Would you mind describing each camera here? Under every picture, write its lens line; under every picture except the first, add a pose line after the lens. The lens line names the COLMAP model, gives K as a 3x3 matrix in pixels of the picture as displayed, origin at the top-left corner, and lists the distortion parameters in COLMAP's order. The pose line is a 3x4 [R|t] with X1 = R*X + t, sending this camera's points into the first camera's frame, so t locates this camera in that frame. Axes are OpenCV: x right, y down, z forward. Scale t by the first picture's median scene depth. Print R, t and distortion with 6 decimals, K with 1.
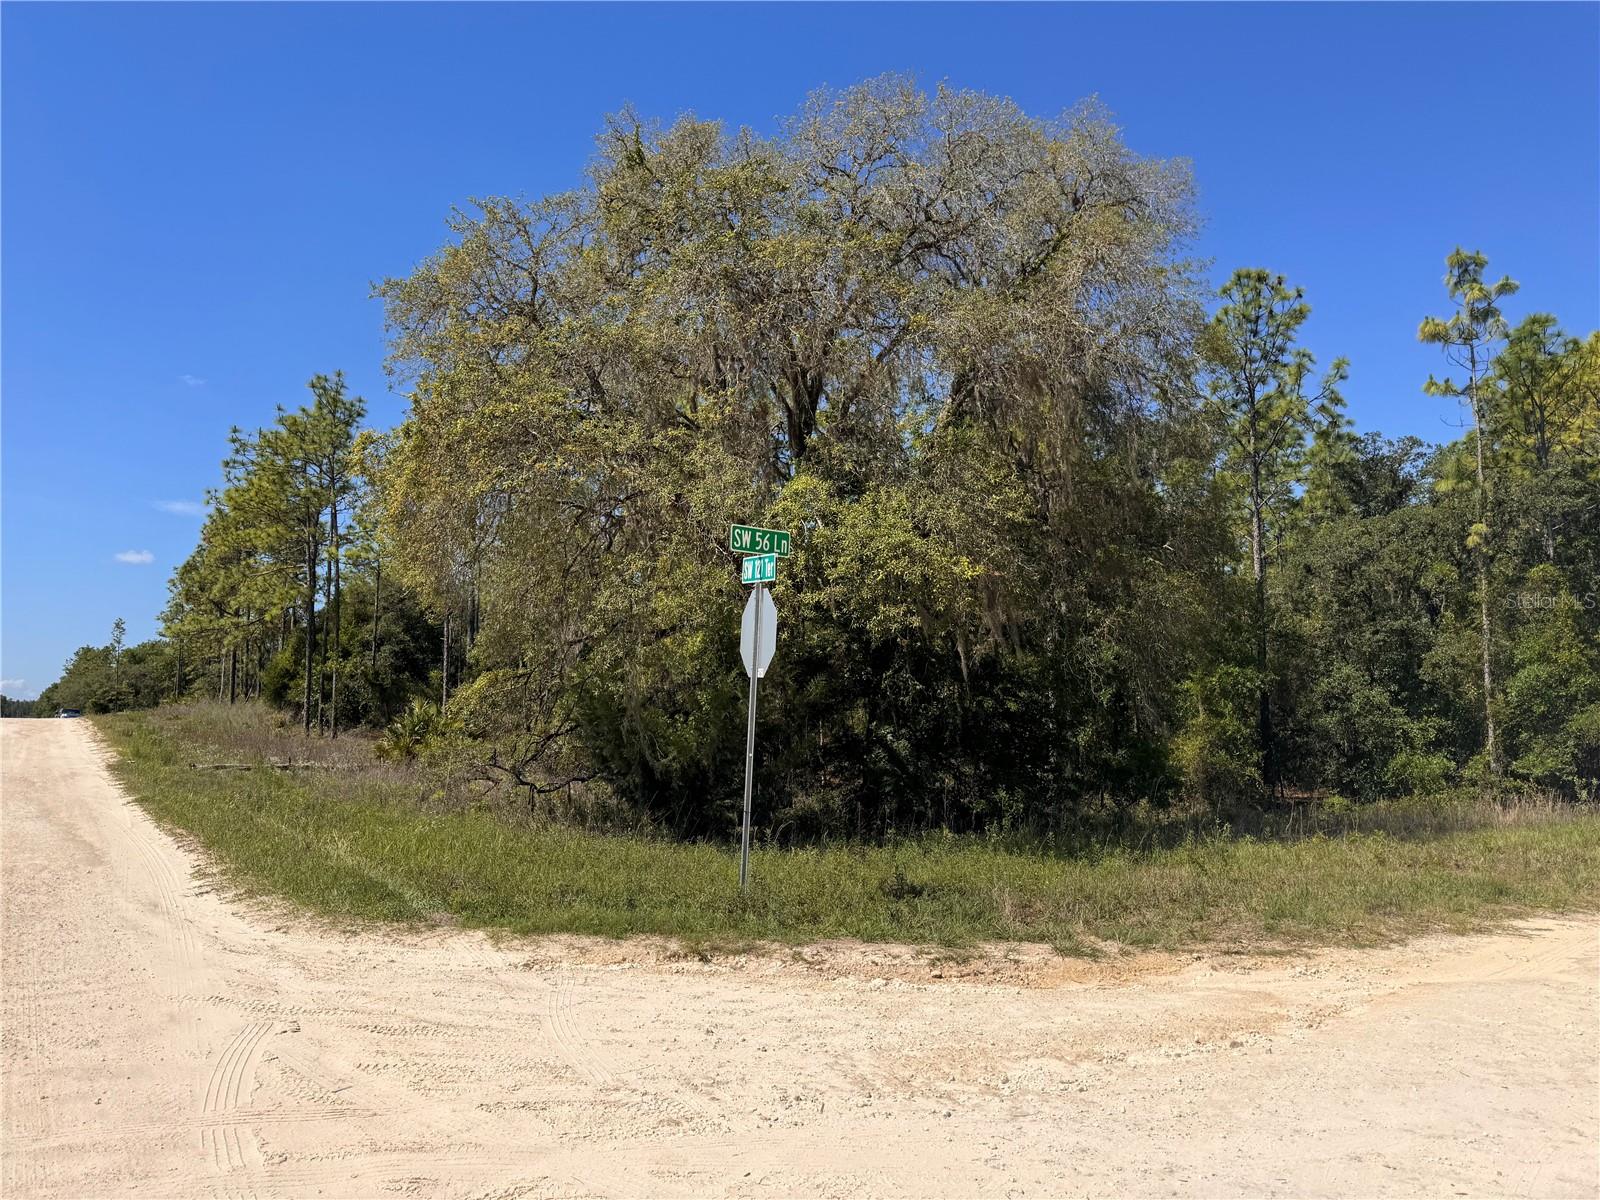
lens RADIAL K [[1131.5, 0, 800.3], [0, 1131.5, 602.4], [0, 0, 1]] dist [0.007987, -0.028353]
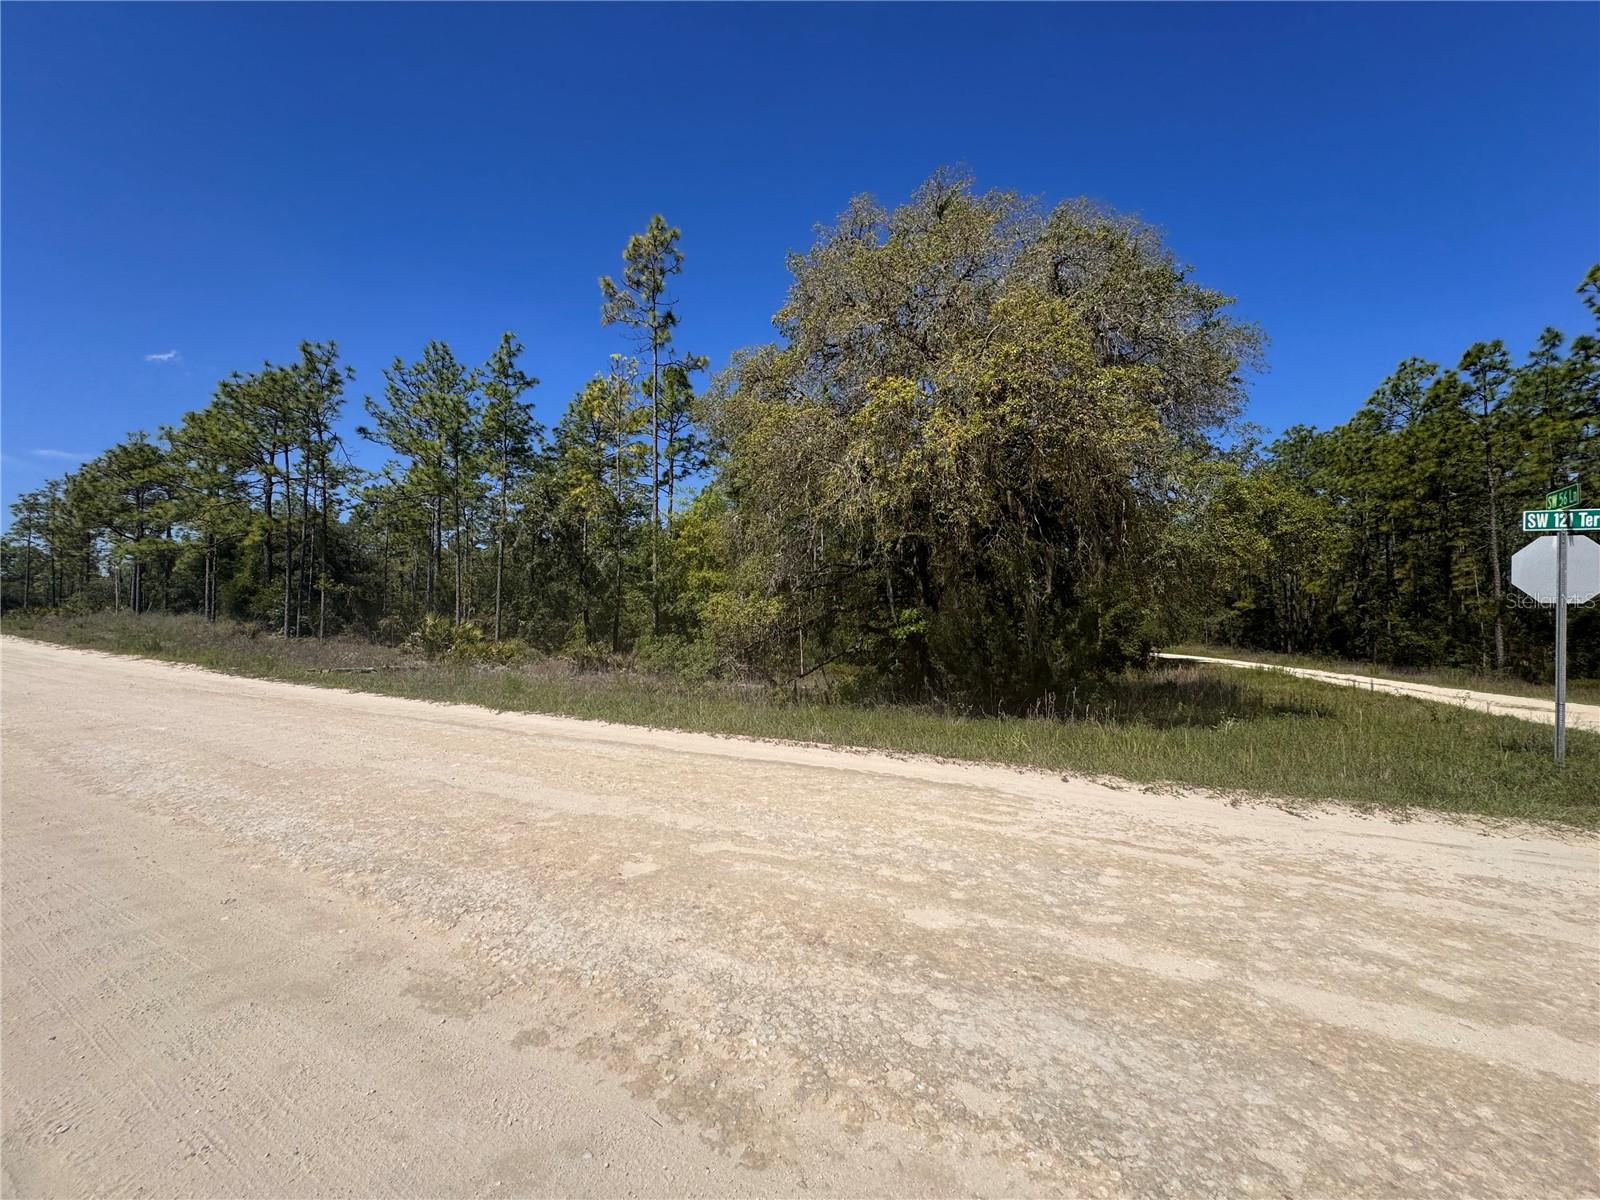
lens RADIAL K [[636.2, 0, 799.9], [0, 636.2, 602.9], [0, 0, 1]] dist [-0.003249, -0.000101]
pose [[0.894009, 0.019587, 0.447620, -0.179667], [-0.047314, 0.997585, 0.050845, 0.011189], [-0.445543, -0.066635, 0.892777, 0.106662]]
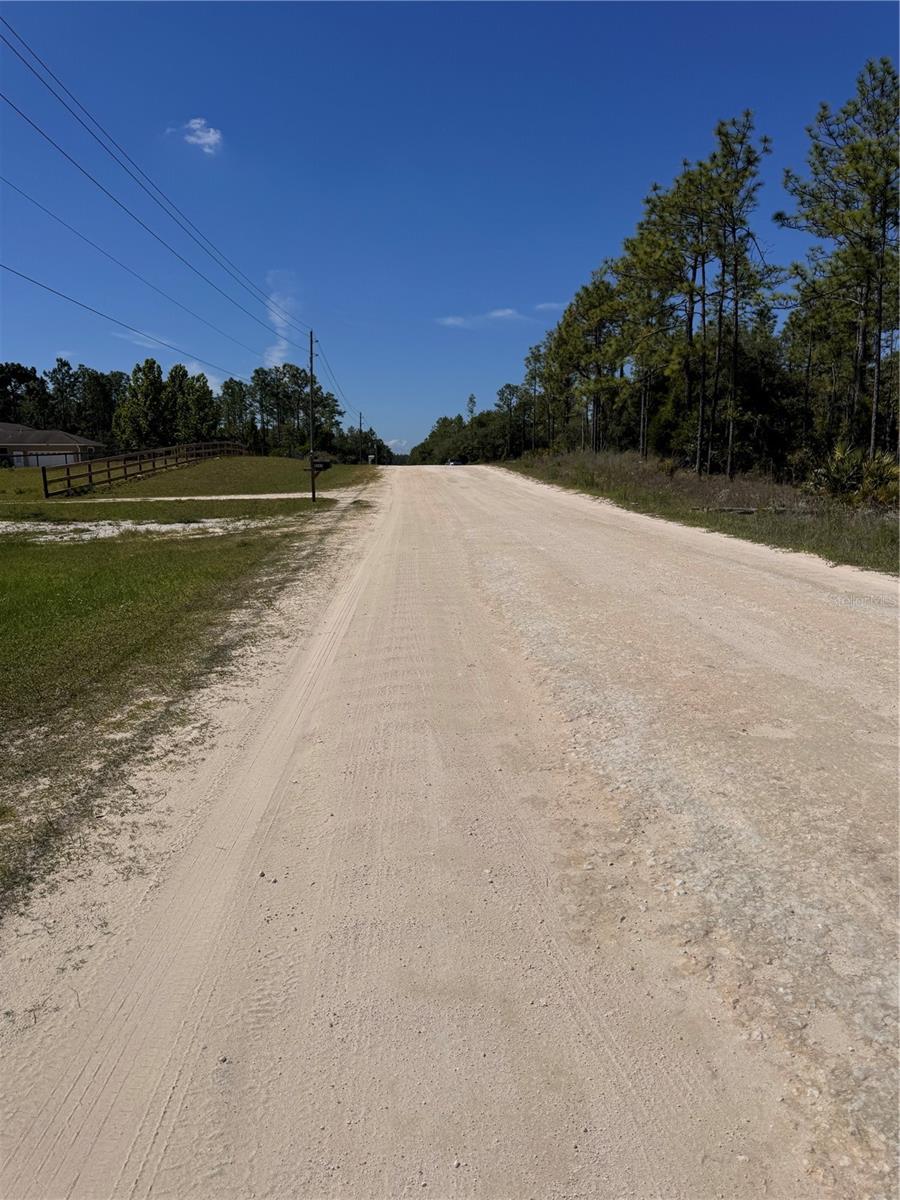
lens RADIAL K [[848.6, 0, 445.6], [0, 848.6, 619.6], [0, 0, 1]] dist [0.007987, -0.028353]
pose [[0.857900, 0.091296, -0.505640, -0.151402], [0.051890, 0.963662, 0.262035, 0.012500], [0.511190, -0.251037, 0.821989, 0.097865]]
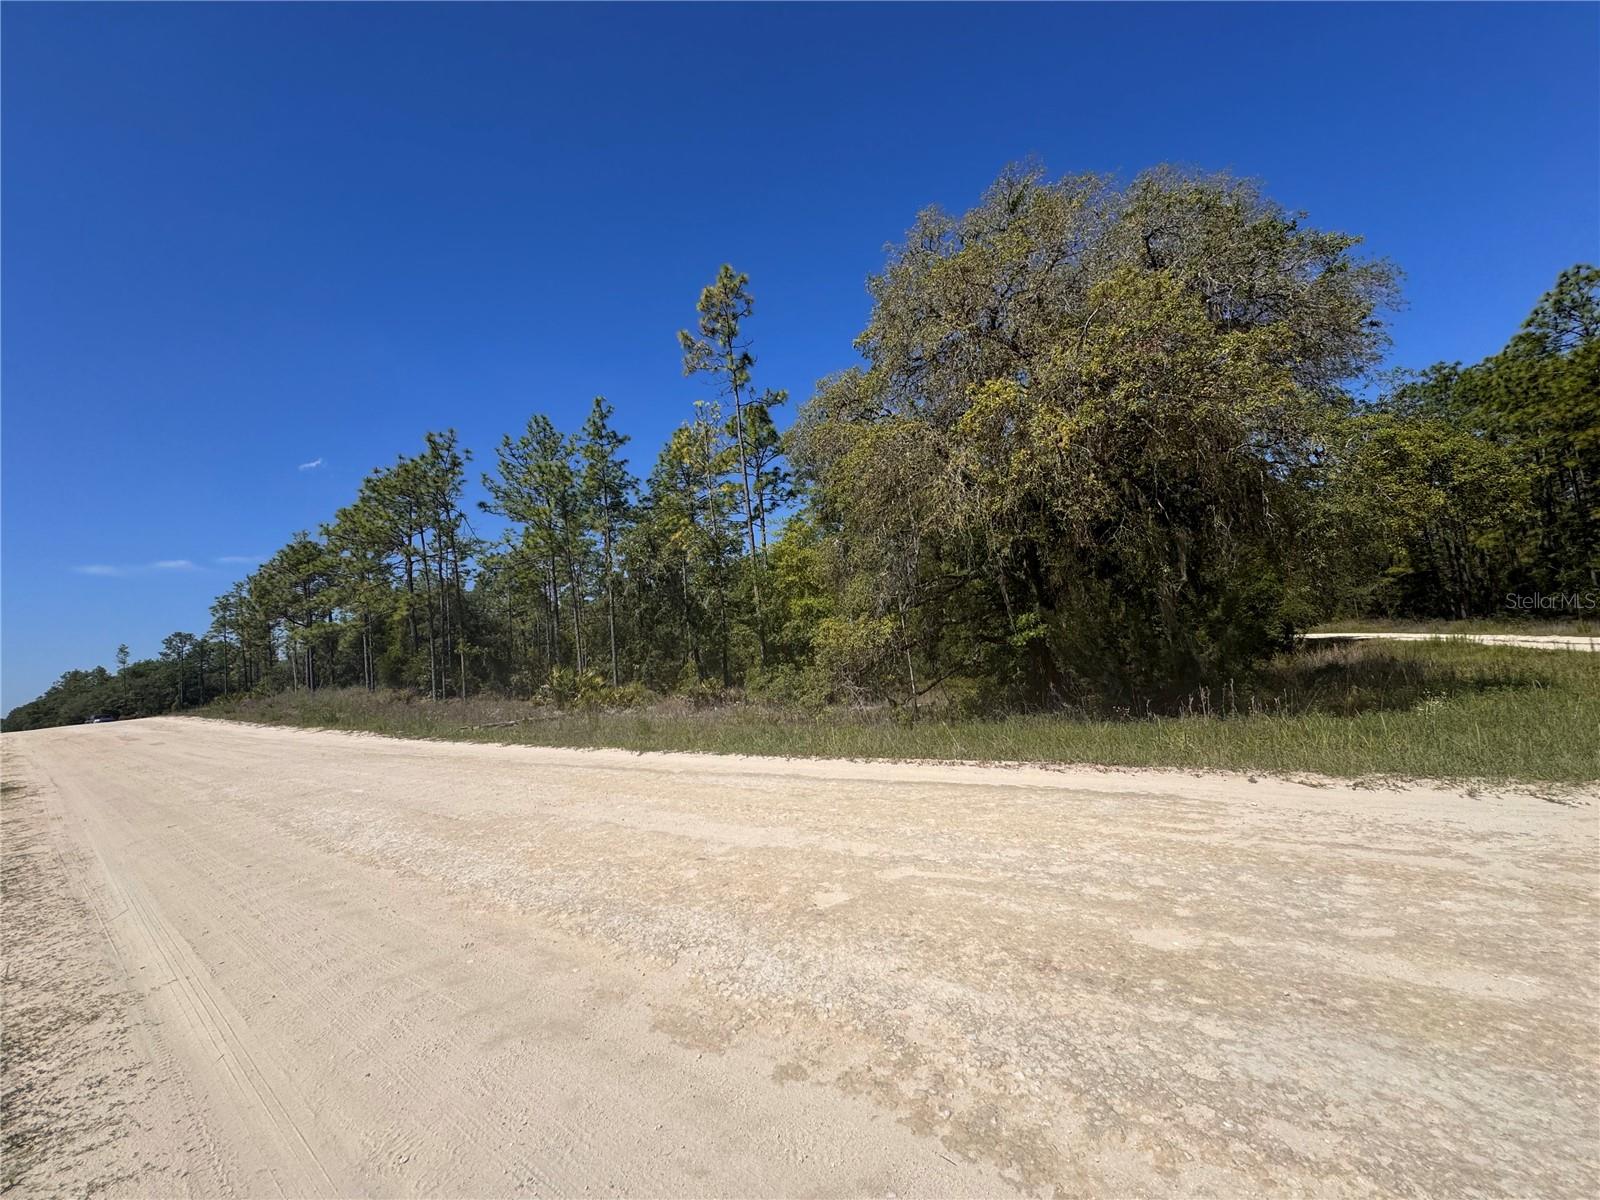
lens RADIAL K [[636.4, 0, 799.4], [0, 636.4, 604.1], [0, 0, 1]] dist [-0.003836, 0.000470]
pose [[0.946499, -0.065550, 0.315980, -0.186769], [0.063612, 0.997839, 0.016456, 0.011076], [-0.316375, 0.004524, 0.948623, 0.109610]]
